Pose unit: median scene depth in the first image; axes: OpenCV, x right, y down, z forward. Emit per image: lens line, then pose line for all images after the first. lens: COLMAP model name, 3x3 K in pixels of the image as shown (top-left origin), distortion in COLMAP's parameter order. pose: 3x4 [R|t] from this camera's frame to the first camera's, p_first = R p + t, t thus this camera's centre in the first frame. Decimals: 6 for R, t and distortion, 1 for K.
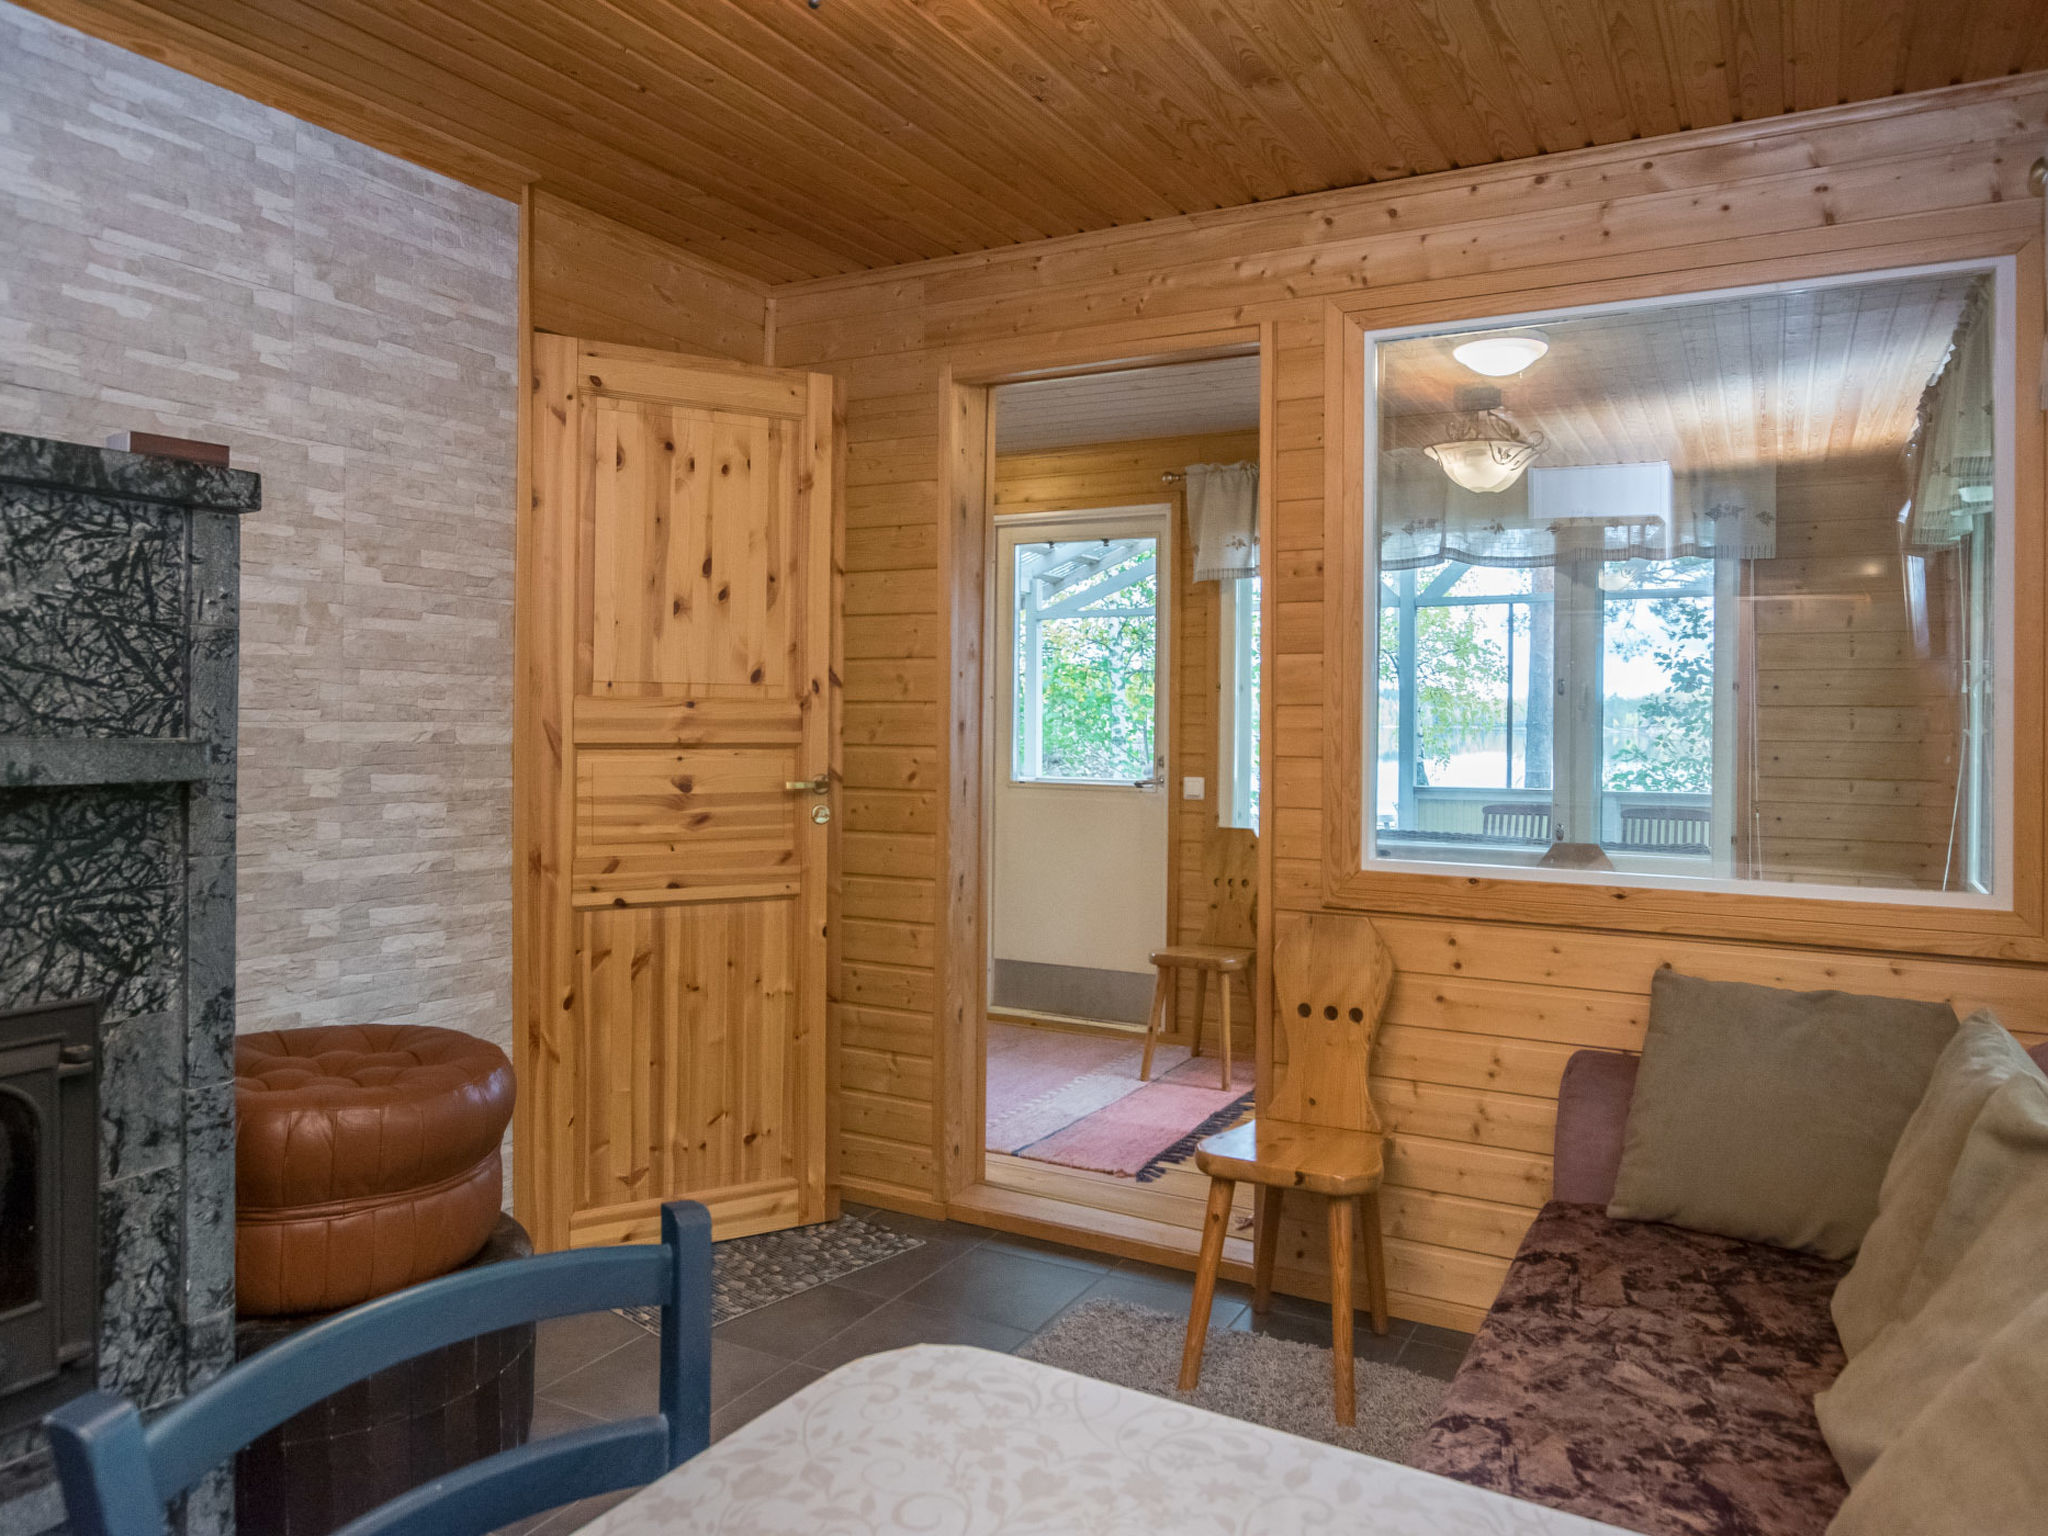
lens RADIAL K [[1351.1, 0, 1059.1], [0, 1351.1, 759.2], [0, 0, 1]] dist [0.001444, -0.000513]
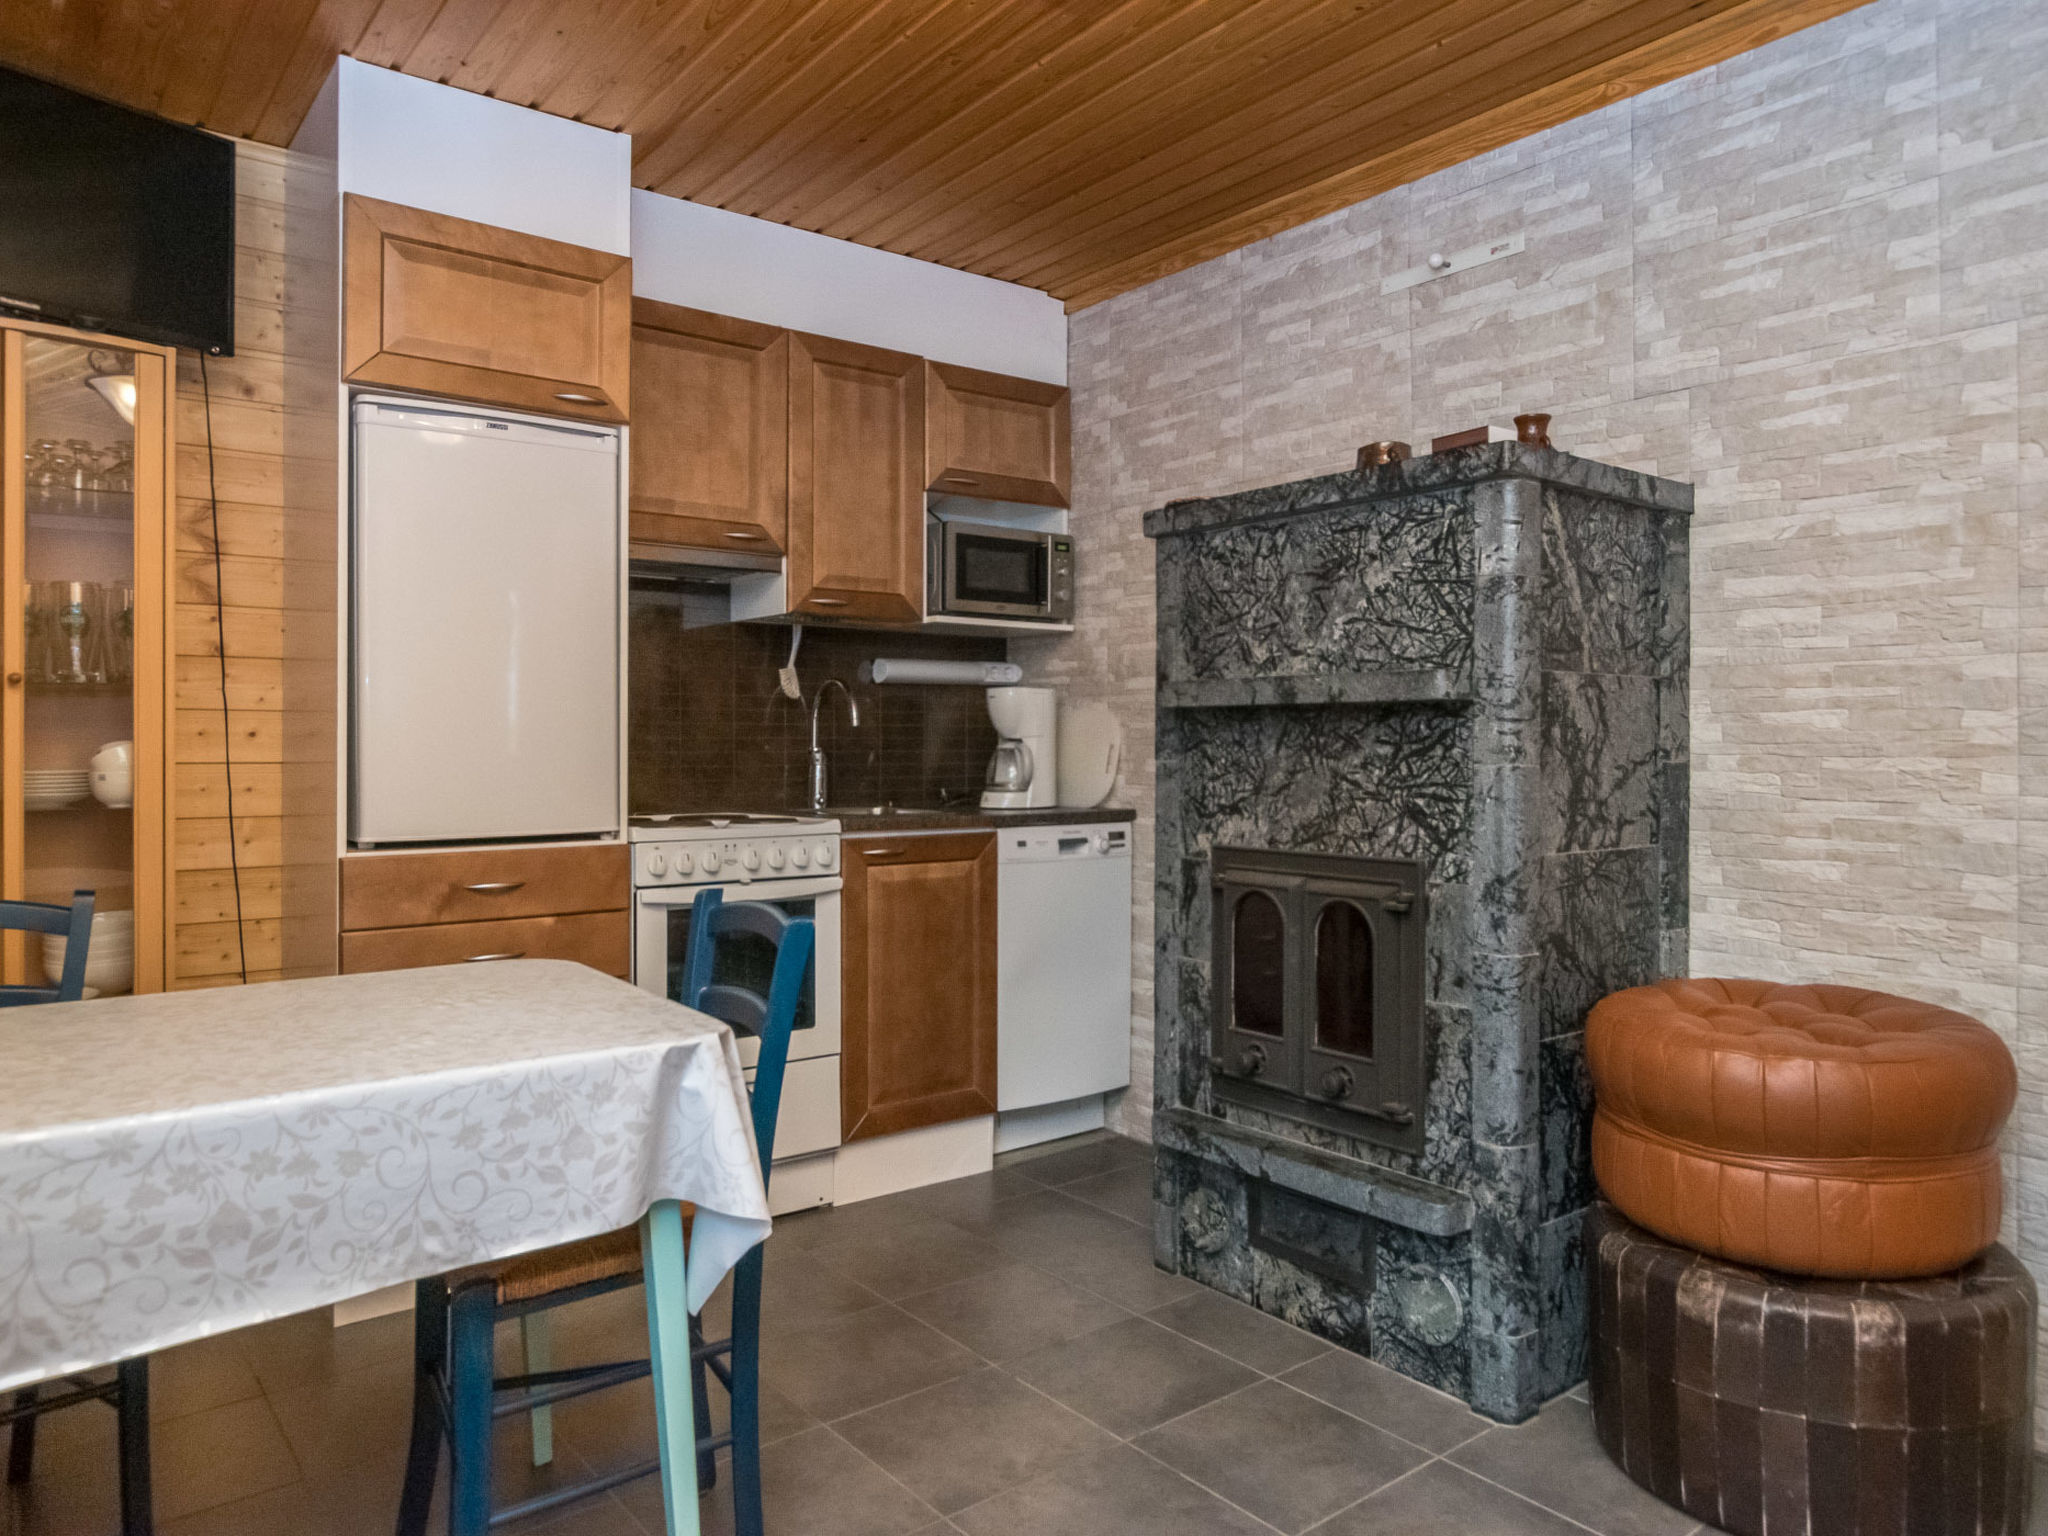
lens RADIAL K [[1351.1, 0, 1059.1], [0, 1351.1, 759.2], [0, 0, 1]] dist [0.001444, -0.000513]
pose [[-0.375394, 0.001747, -0.926864, 0.678283], [-0.030694, 0.999426, 0.014315, 0.064281], [0.926357, 0.033823, -0.375125, 1.151080]]
